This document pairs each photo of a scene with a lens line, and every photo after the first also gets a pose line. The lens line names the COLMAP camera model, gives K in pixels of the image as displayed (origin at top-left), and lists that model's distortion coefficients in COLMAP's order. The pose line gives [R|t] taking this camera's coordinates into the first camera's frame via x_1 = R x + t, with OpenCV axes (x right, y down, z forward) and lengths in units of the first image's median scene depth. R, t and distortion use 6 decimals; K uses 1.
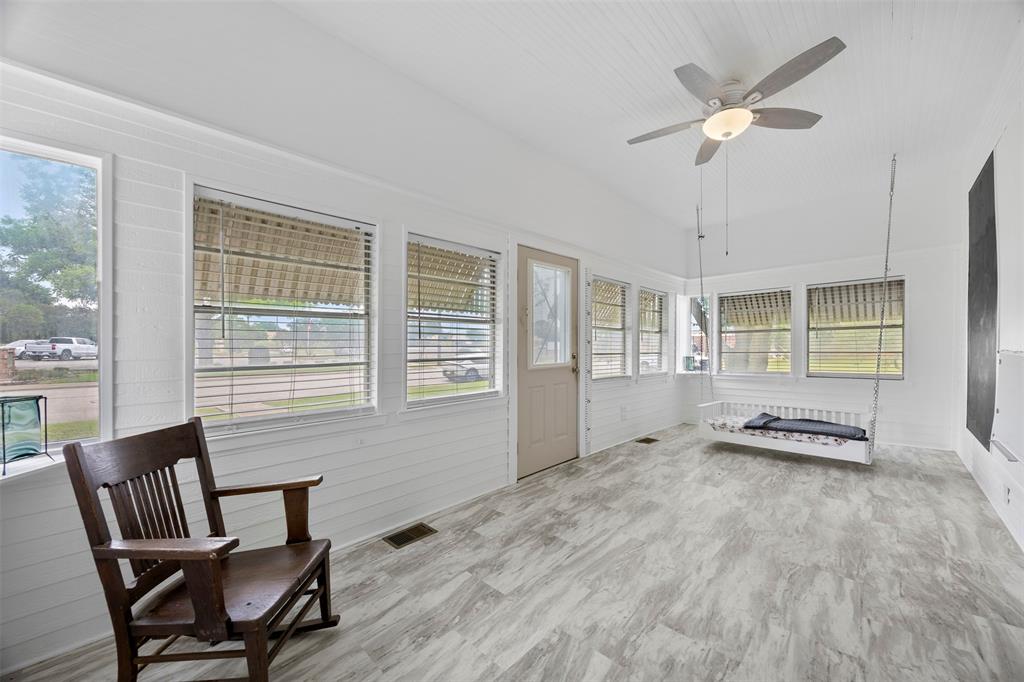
lens RADIAL K [[394.7, 0, 513.1], [0, 394.7, 343.8], [0, 0, 1]] dist [-0.001320, -0.000044]
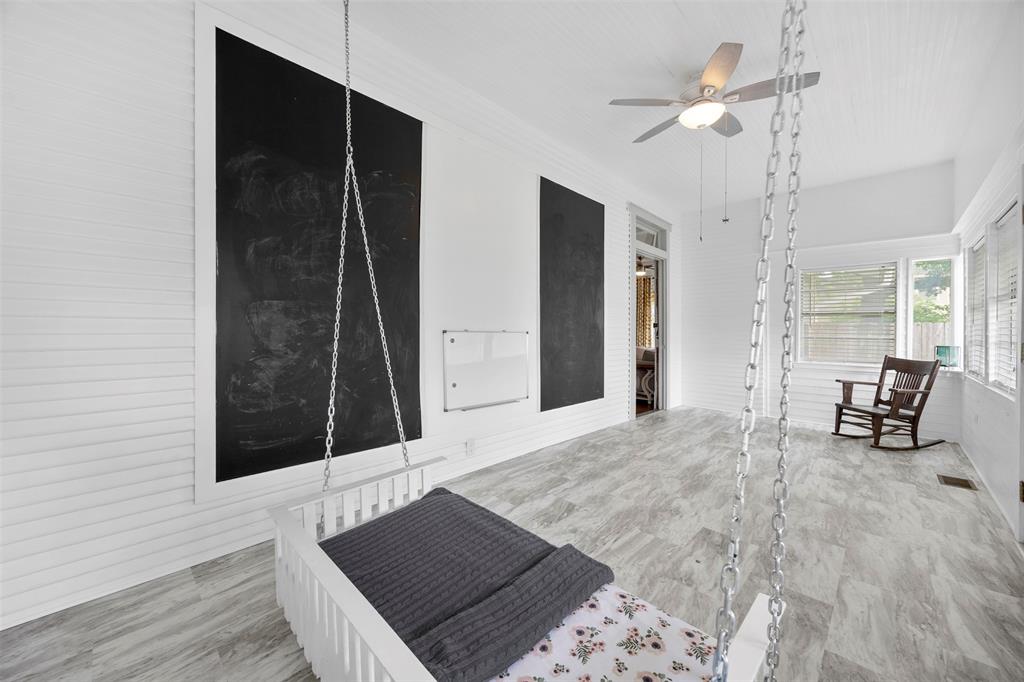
lens RADIAL K [[394.7, 0, 510.7], [0, 394.7, 337.2], [0, 0, 1]] dist [-0.001320, -0.000044]
pose [[-0.999973, -0.004983, 0.005340, 1.038376], [-0.004904, 0.999879, 0.014785, 0.018296], [-0.005413, 0.014758, -0.999876, 2.051348]]
